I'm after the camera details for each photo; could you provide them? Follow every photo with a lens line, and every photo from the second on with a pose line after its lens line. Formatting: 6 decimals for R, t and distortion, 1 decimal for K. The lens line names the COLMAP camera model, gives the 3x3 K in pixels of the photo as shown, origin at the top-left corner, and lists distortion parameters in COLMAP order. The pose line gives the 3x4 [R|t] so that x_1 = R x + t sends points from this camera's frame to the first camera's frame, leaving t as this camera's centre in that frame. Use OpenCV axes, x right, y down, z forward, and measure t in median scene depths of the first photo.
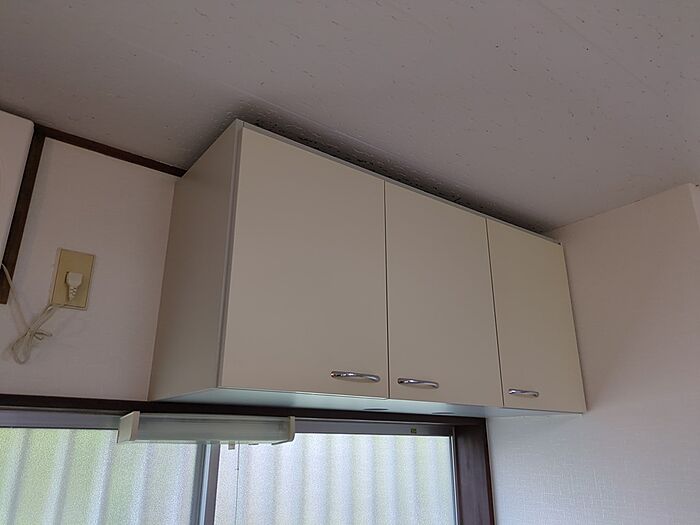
lens RADIAL K [[521.3, 0, 347.3], [0, 521.3, 260.2], [0, 0, 1]] dist [-0.000704, 0.000041]
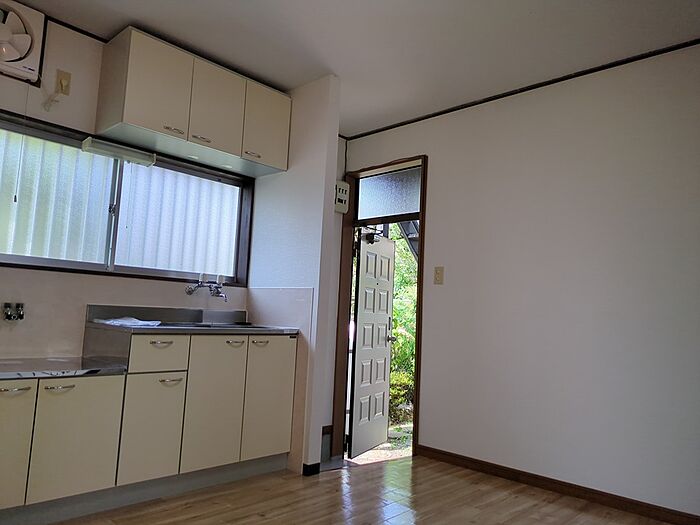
lens RADIAL K [[521.3, 0, 347.1], [0, 521.3, 260.6], [0, 0, 1]] dist [-0.000704, 0.000041]
pose [[0.986506, 0.067906, 0.148976, 0.502946], [-0.101505, 0.967620, 0.231103, 0.142274], [-0.128459, -0.243106, 0.961456, -1.763304]]
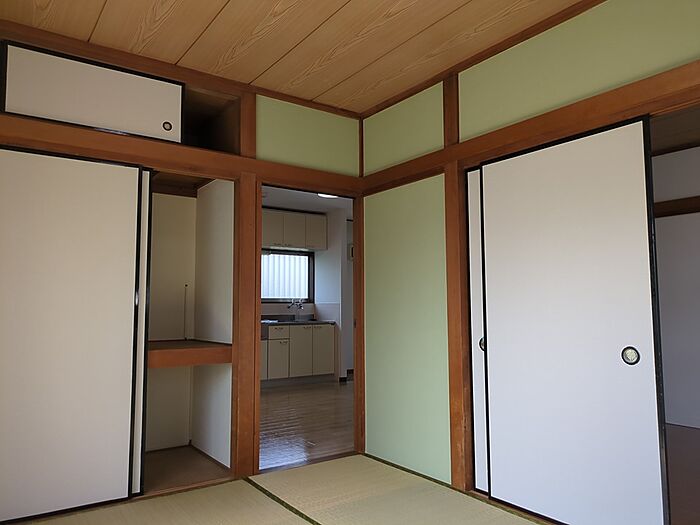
lens RADIAL K [[521.3, 0, 352.1], [0, 521.3, 264.3], [0, 0, 1]] dist [-0.000704, 0.000041]
pose [[0.999516, -0.004705, -0.030757, 1.089427], [0.012542, 0.965559, 0.259881, -1.157168], [0.028475, -0.260141, 0.965151, -5.109560]]
